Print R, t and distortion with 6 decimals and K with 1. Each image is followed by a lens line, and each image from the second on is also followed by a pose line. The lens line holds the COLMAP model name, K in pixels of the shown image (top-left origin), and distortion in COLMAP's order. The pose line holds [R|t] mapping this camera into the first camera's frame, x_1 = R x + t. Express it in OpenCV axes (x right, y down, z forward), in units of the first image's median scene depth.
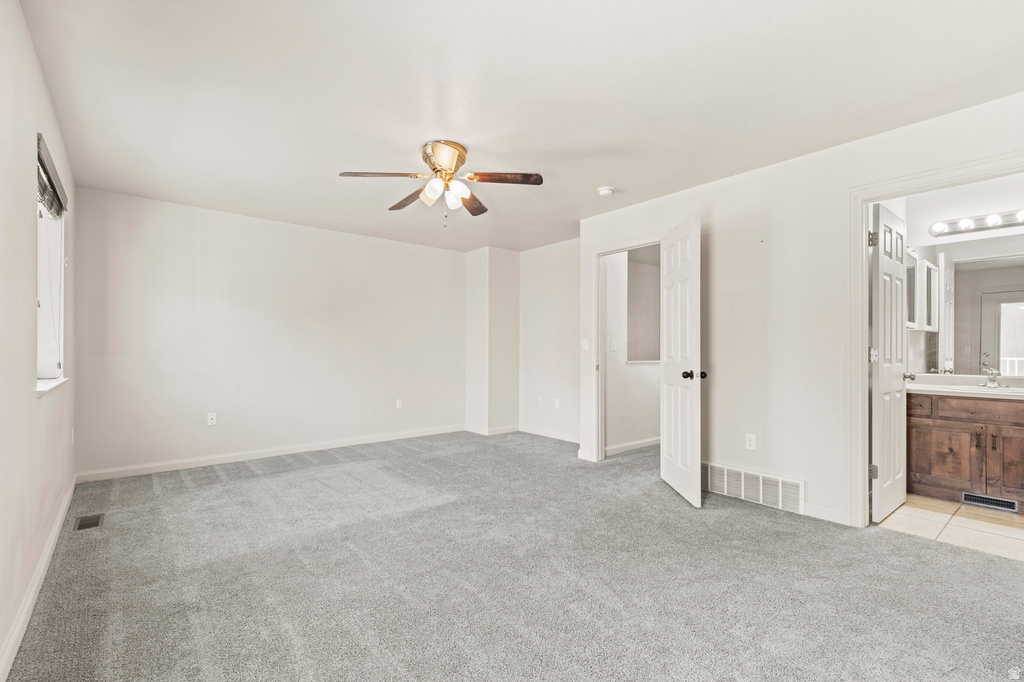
lens RADIAL K [[462.2, 0, 501.0], [0, 462.2, 345.4], [0, 0, 1]] dist [0.013165, -0.000952]
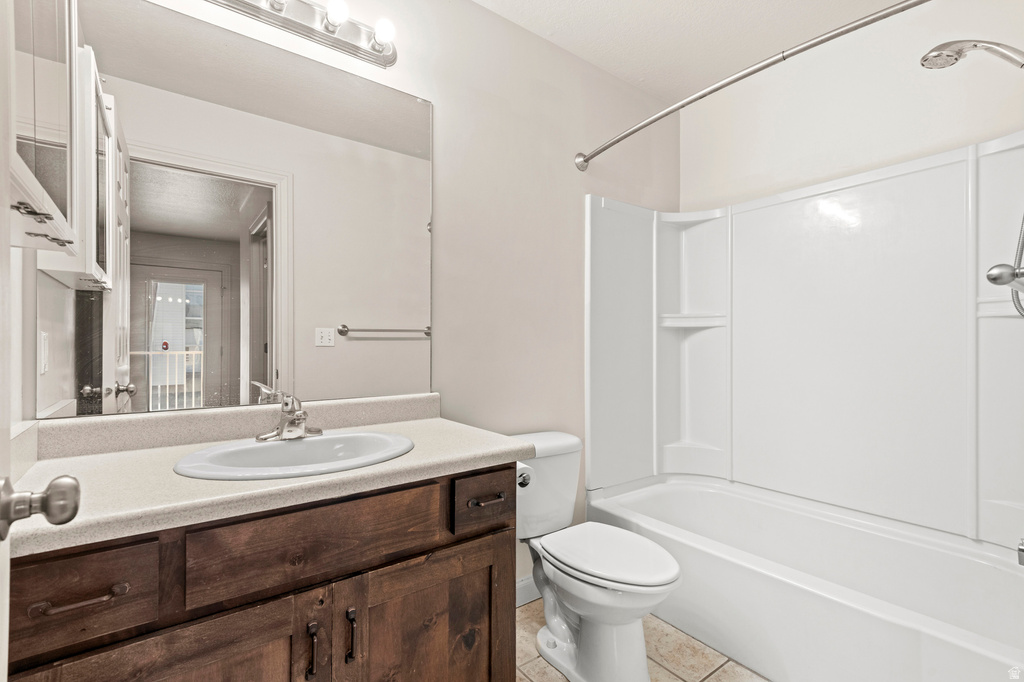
lens RADIAL K [[462.2, 0, 501.0], [0, 462.2, 345.4], [0, 0, 1]] dist [0.013165, -0.000952]
pose [[0.027866, -0.002653, 0.999608, 0.727514], [-0.002611, 0.999993, 0.002727, 0.018539], [-0.999608, -0.002685, 0.027859, 0.859431]]
